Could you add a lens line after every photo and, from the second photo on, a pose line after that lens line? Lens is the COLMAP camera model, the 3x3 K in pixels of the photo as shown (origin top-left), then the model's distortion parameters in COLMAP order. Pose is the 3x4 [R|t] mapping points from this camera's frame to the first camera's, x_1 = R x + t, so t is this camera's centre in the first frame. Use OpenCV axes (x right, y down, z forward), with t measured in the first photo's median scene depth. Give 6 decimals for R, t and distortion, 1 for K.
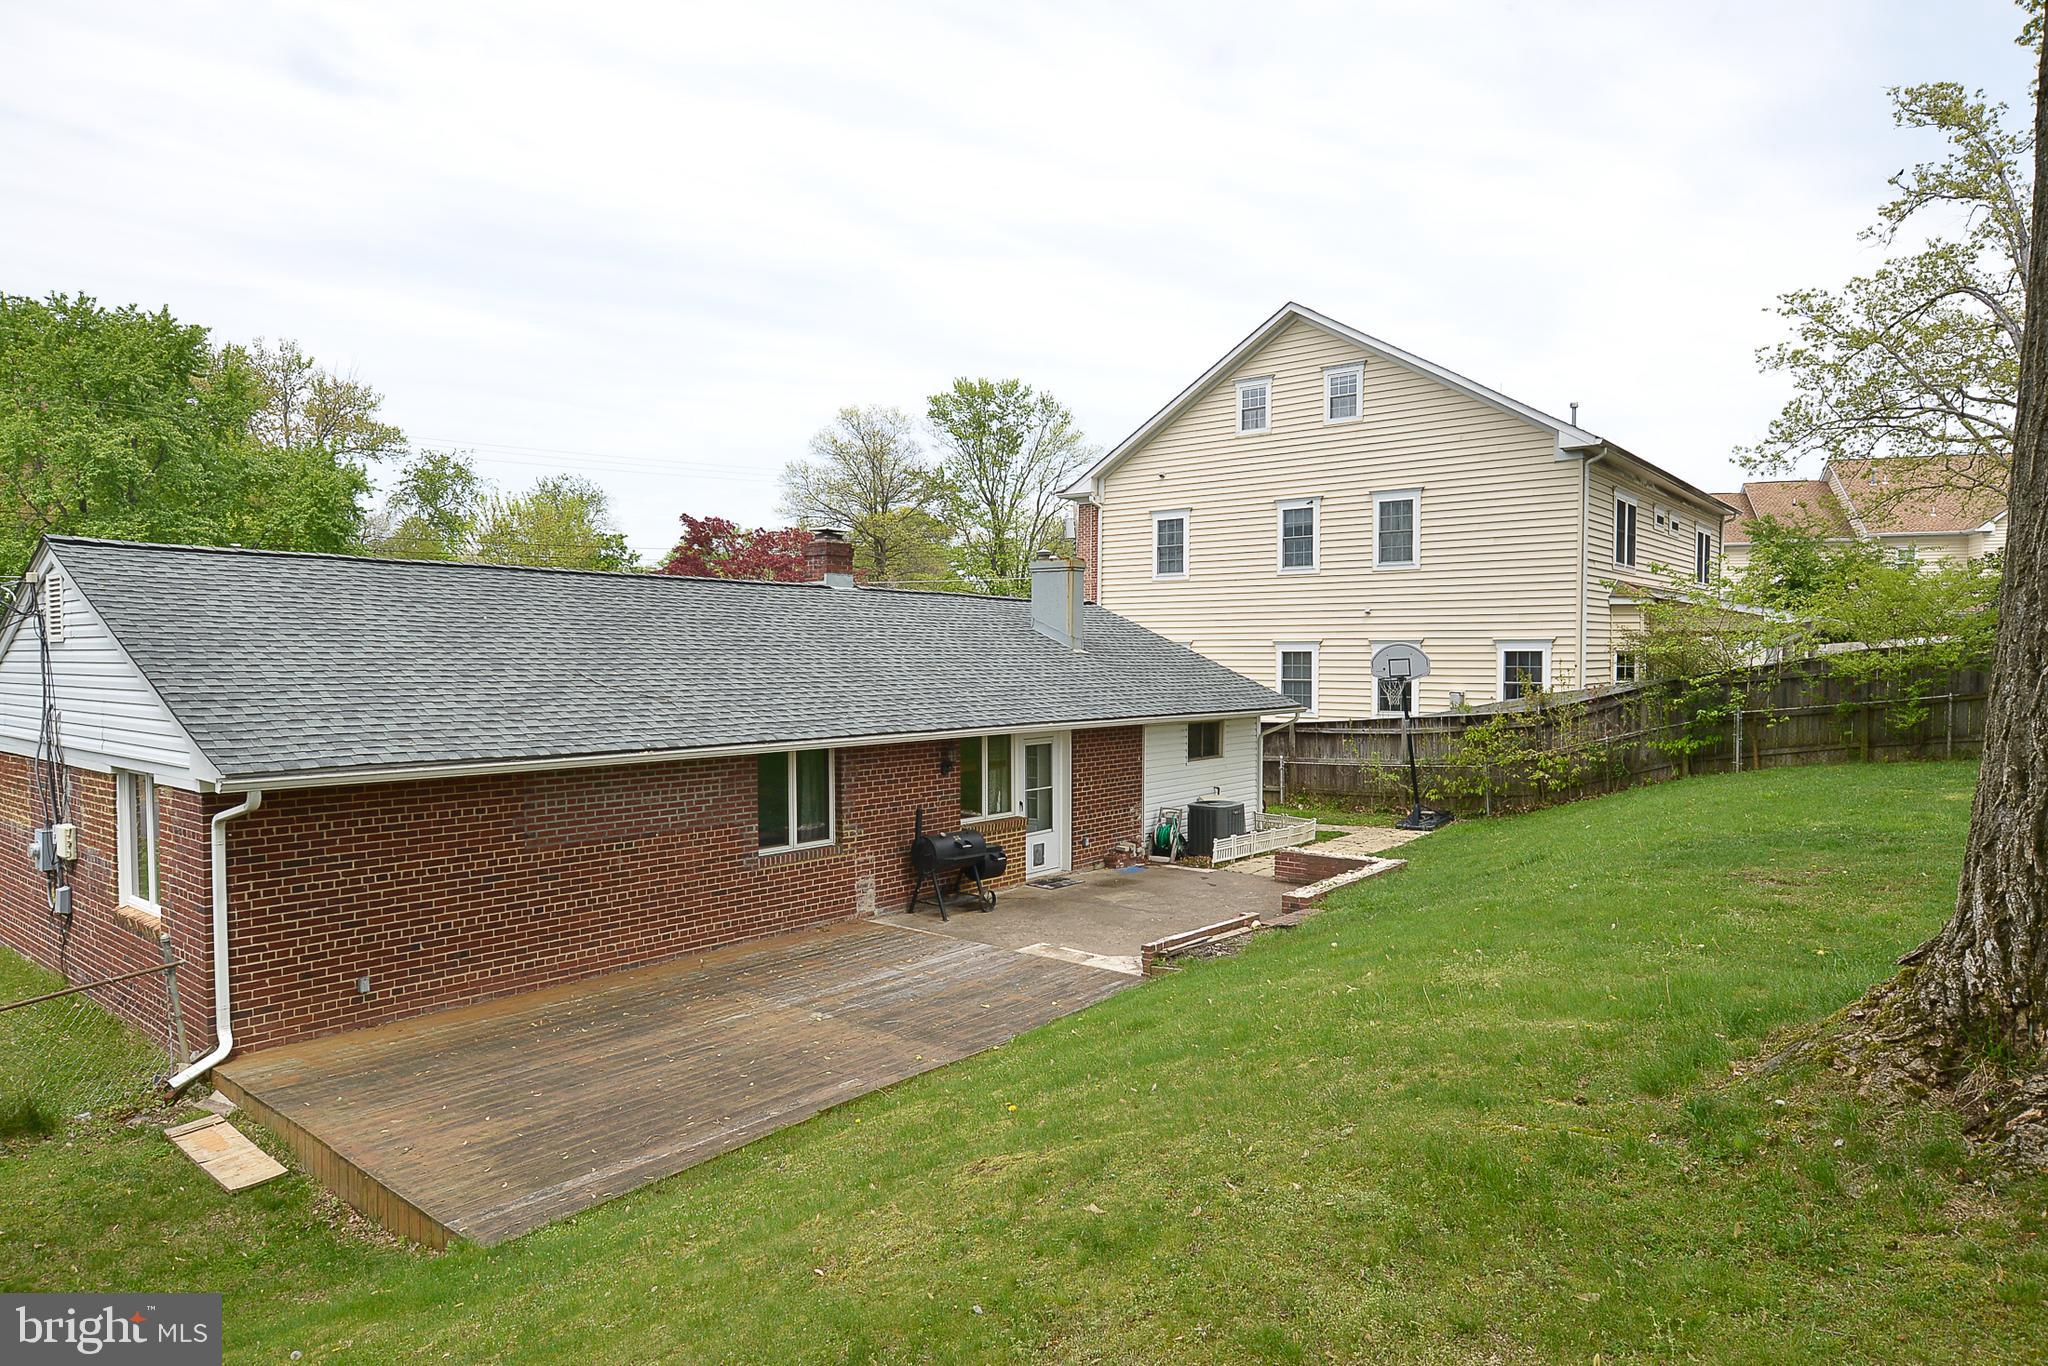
lens RADIAL K [[1275.3, 0, 1009.7], [0, 1275.3, 680.3], [0, 0, 1]] dist [-0.005544, -0.000414]
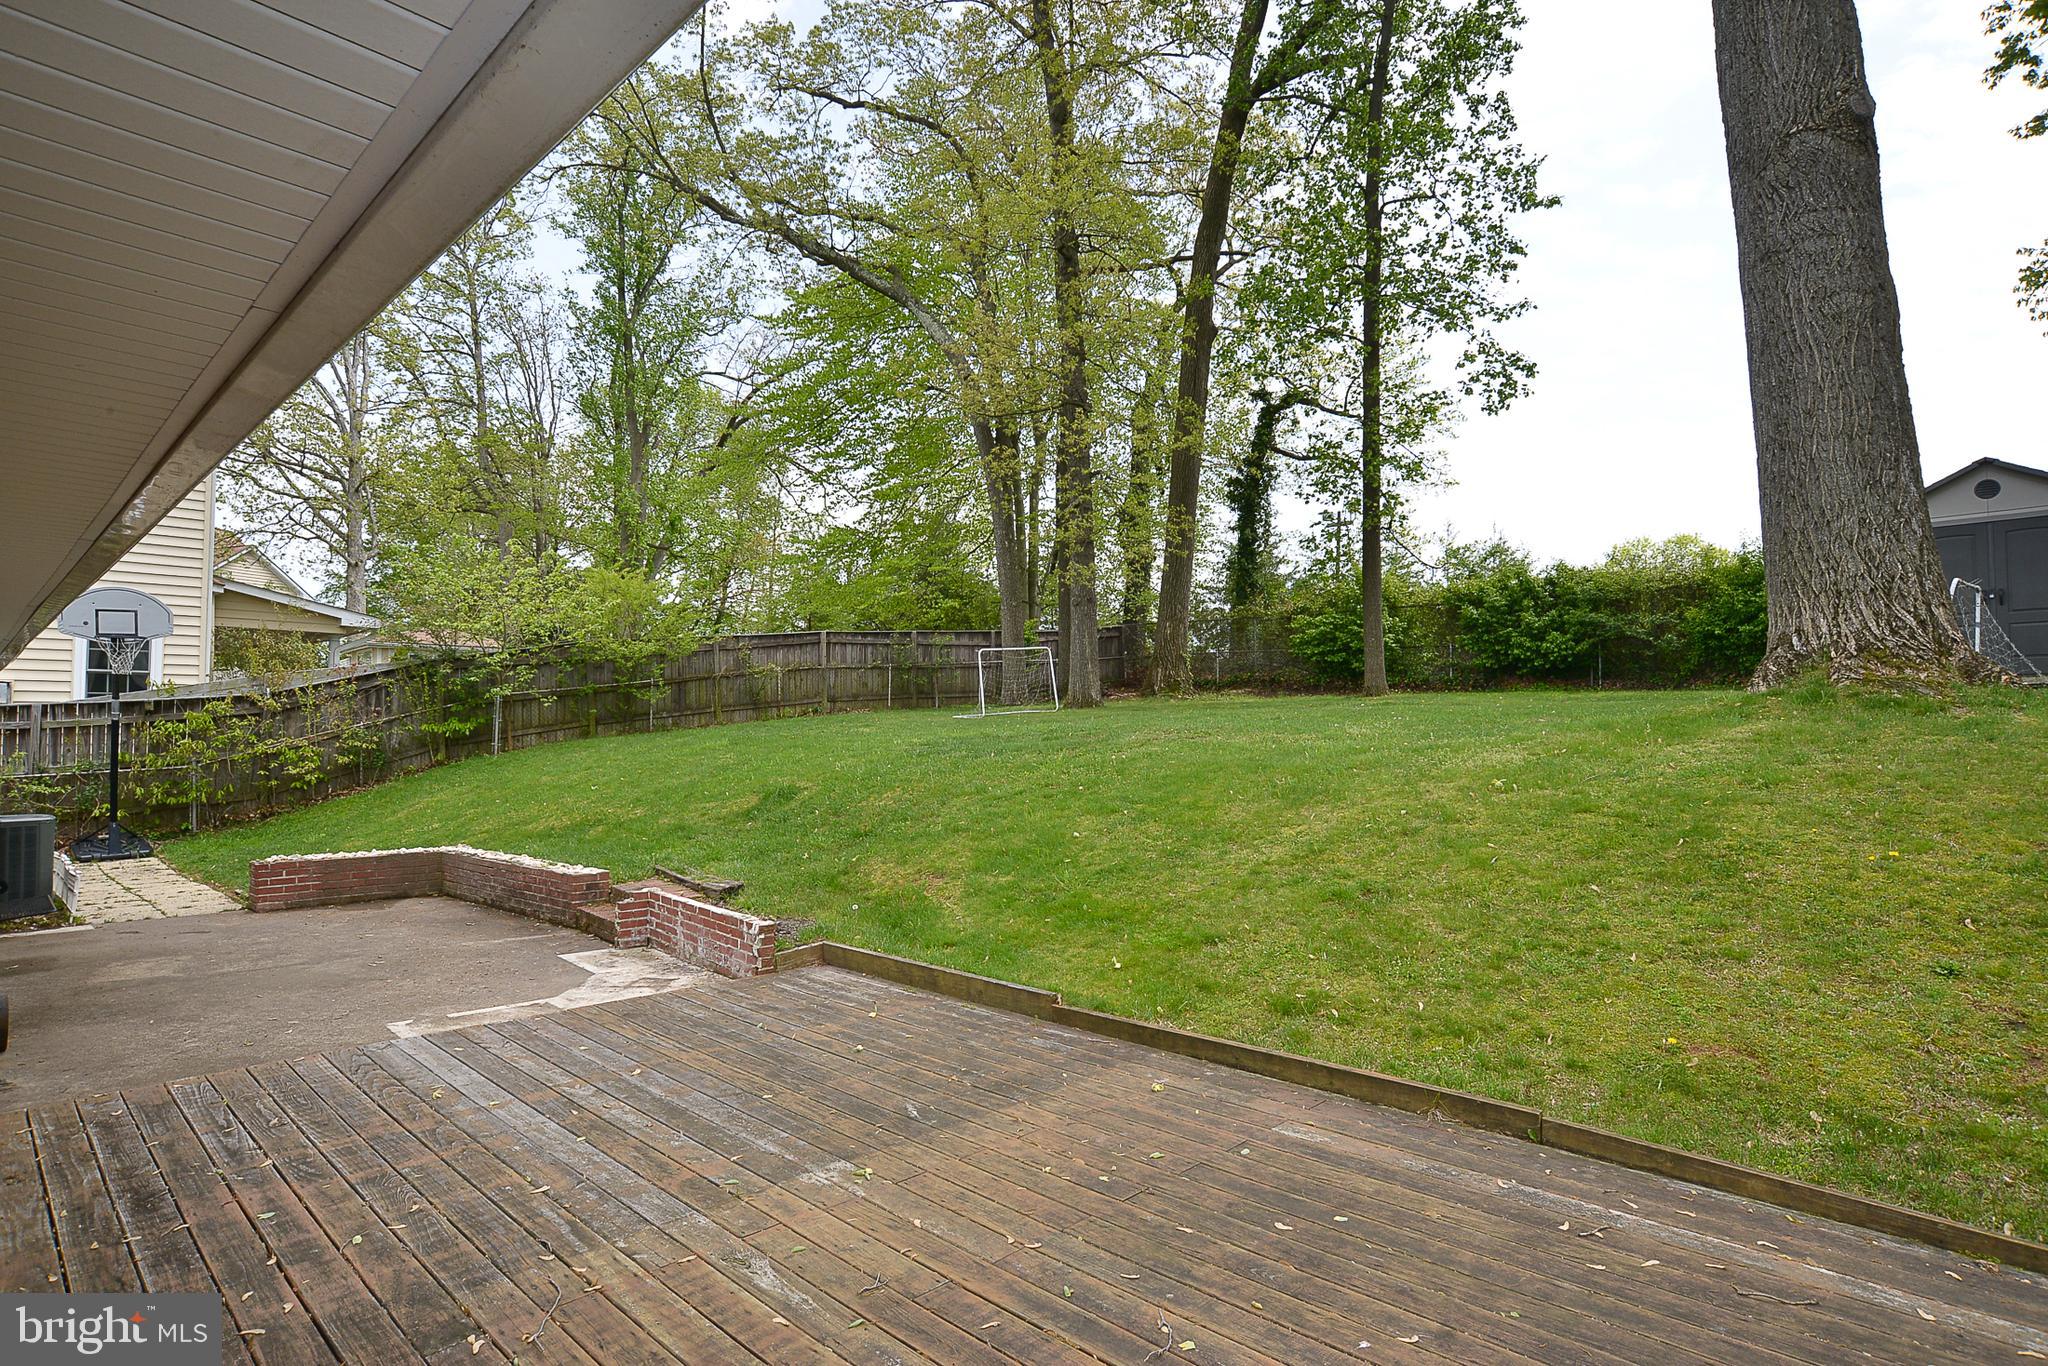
lens RADIAL K [[1129.3, 0, 1015.6], [0, 1129.3, 691.4], [0, 0, 1]] dist [-0.021671, 0.015775]
pose [[0.043970, 0.047796, 0.997889, -0.458200], [0.032120, 0.998271, -0.049230, 0.123364], [-0.998516, 0.034217, 0.042359, 0.849223]]
